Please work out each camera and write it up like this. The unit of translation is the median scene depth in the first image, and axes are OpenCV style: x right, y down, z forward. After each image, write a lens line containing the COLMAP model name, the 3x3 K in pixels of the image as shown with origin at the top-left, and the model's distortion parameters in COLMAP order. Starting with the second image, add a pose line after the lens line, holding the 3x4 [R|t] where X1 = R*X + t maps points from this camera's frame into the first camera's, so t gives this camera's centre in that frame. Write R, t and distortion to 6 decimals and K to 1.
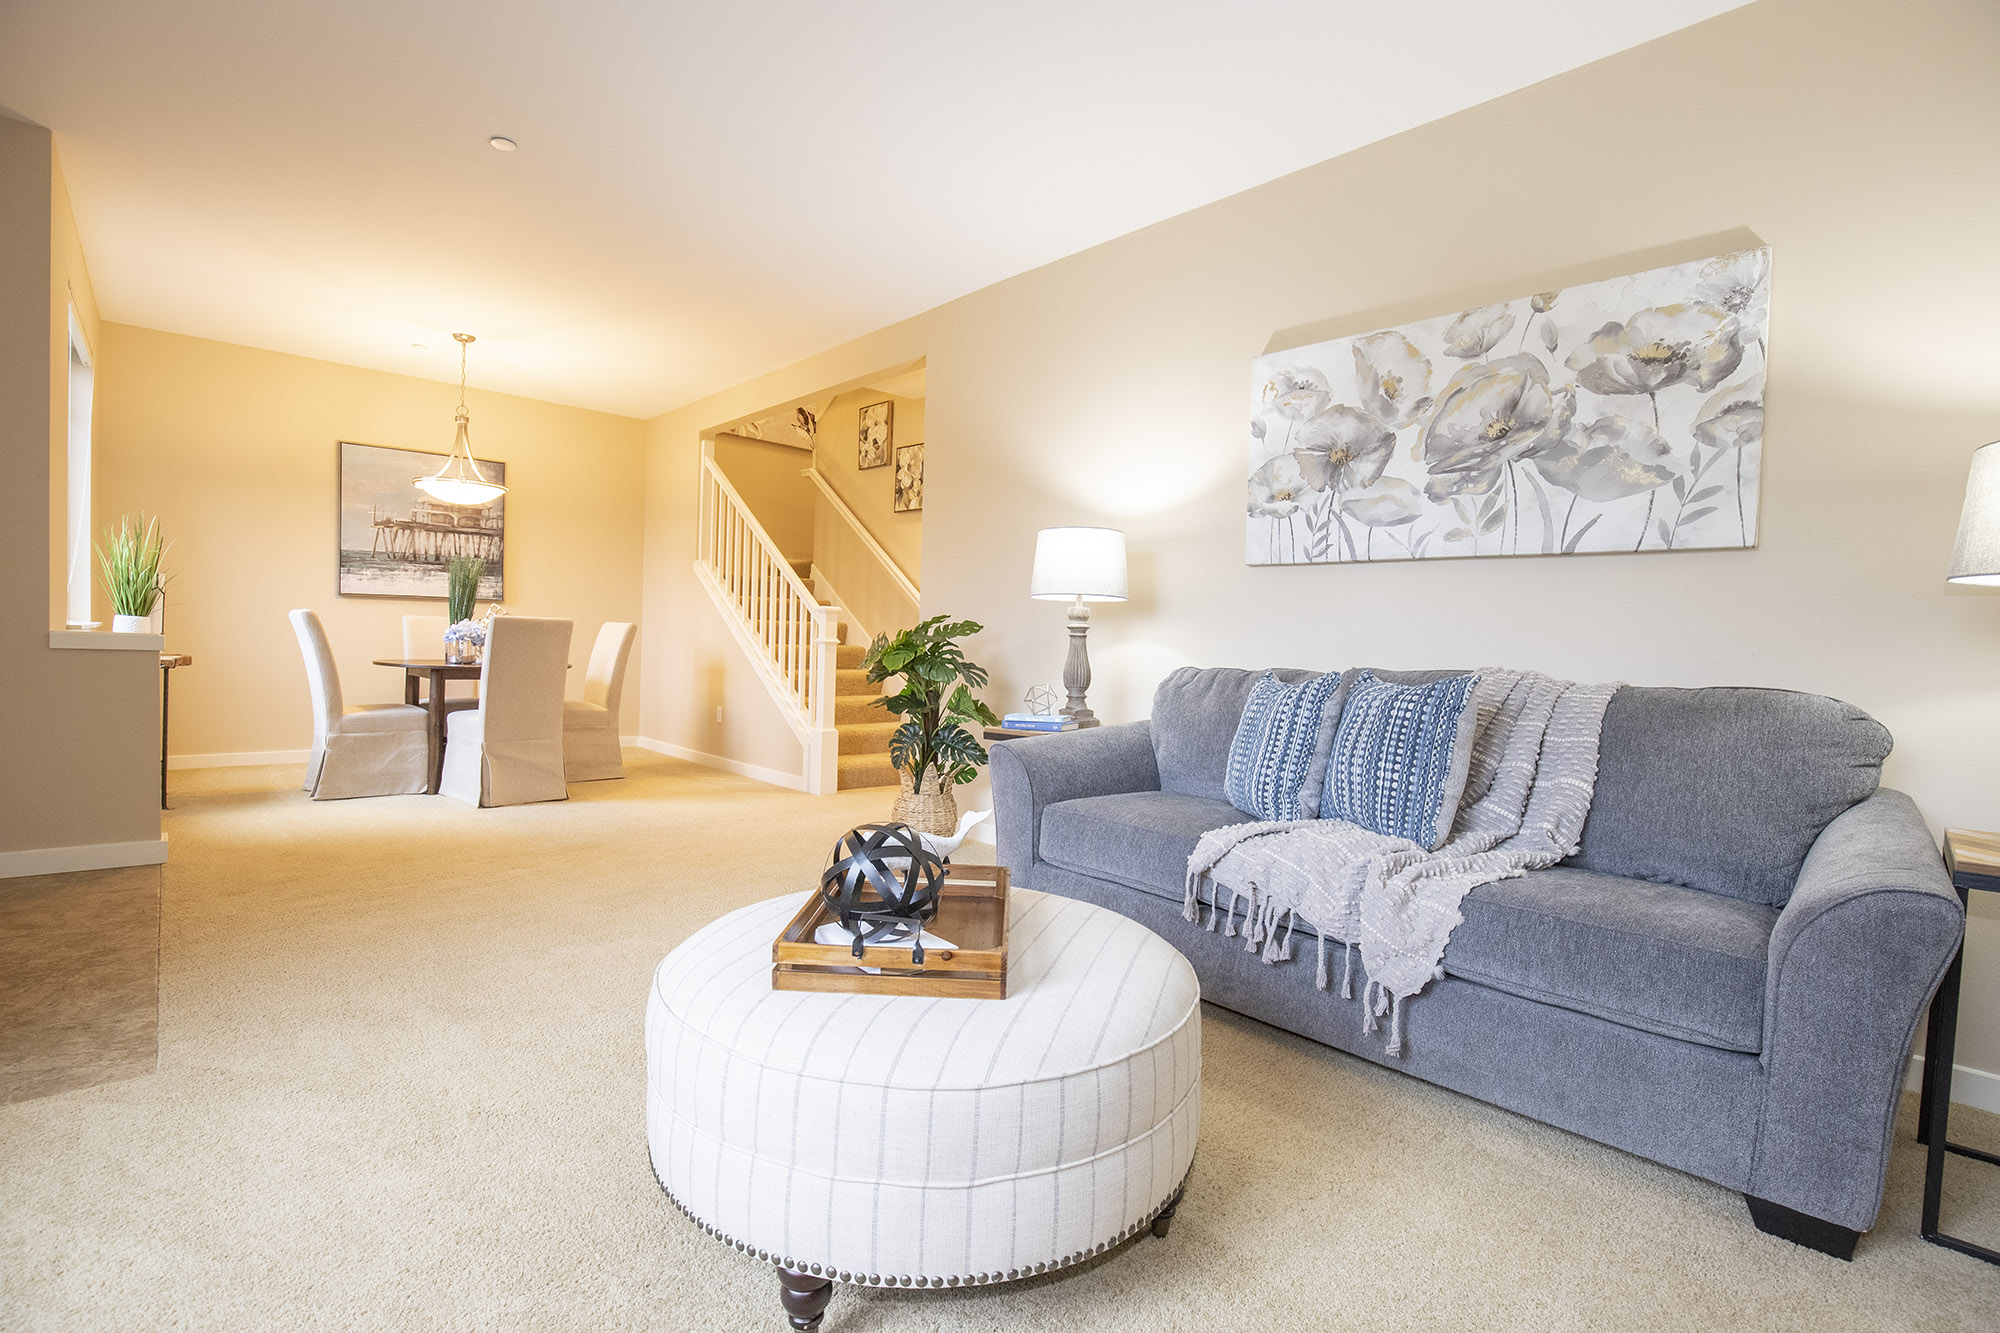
lens RADIAL K [[924.6, 0, 1000.0], [0, 924.6, 666.5], [0, 0, 1]] dist [-0.015437, 0.000176]
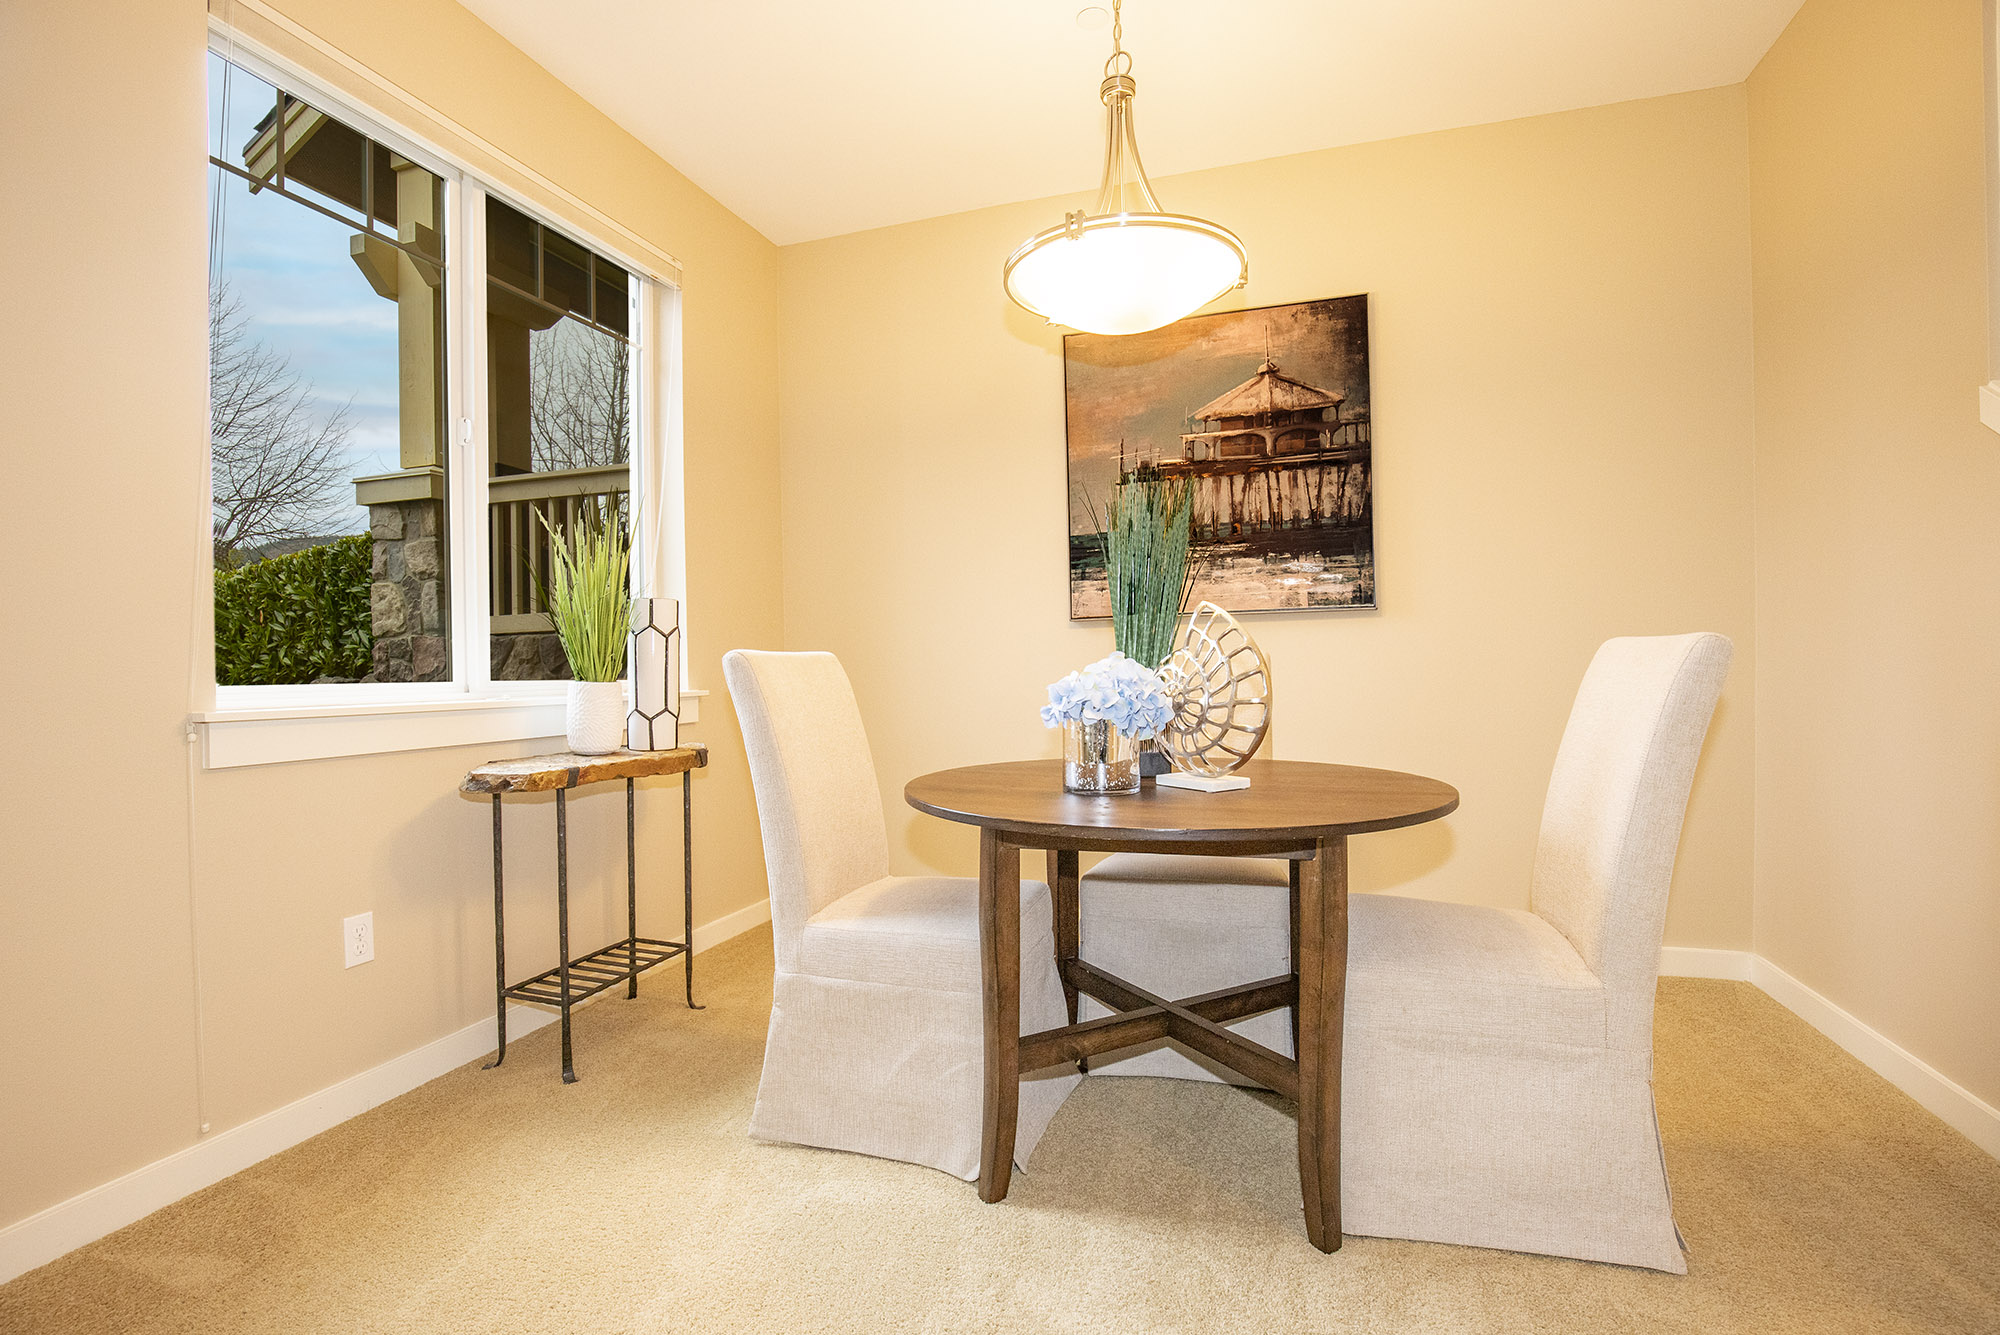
lens RADIAL K [[924.6, 0, 1000.0], [0, 924.6, 667.5], [0, 0, 1]] dist [-0.015437, 0.000176]
pose [[0.473933, -0.042347, -0.879542, -0.514466], [0.009320, 0.999028, -0.043079, -0.055153], [0.880511, 0.012219, 0.473868, 1.353633]]
